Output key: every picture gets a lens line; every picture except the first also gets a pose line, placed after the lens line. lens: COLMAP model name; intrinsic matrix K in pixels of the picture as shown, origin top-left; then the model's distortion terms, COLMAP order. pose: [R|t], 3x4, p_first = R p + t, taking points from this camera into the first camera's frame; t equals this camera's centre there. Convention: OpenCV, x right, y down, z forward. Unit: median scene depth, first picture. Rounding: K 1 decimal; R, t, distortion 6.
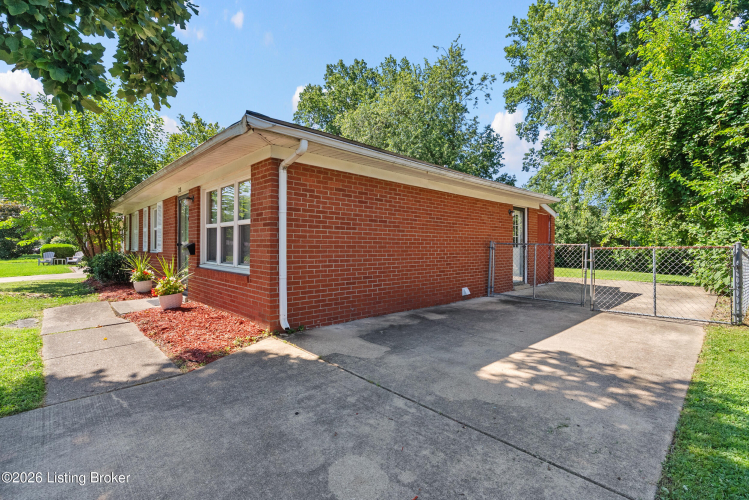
lens RADIAL K [[342.4, 0, 377.1], [0, 342.4, 248.3], [0, 0, 1]] dist [-0.001810, 0.000014]
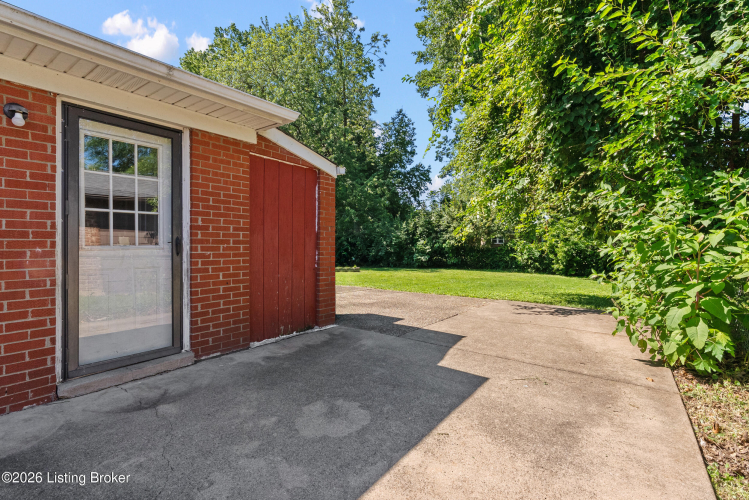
lens RADIAL K [[352.5, 0, 373.1], [0, 352.5, 242.3], [0, 0, 1]] dist [-0.001722, 0.000039]
pose [[0.984361, -0.003737, 0.176124, 0.216056], [0.005412, 0.999945, -0.009032, -0.000148], [-0.176080, 0.009844, 0.984327, 0.240630]]
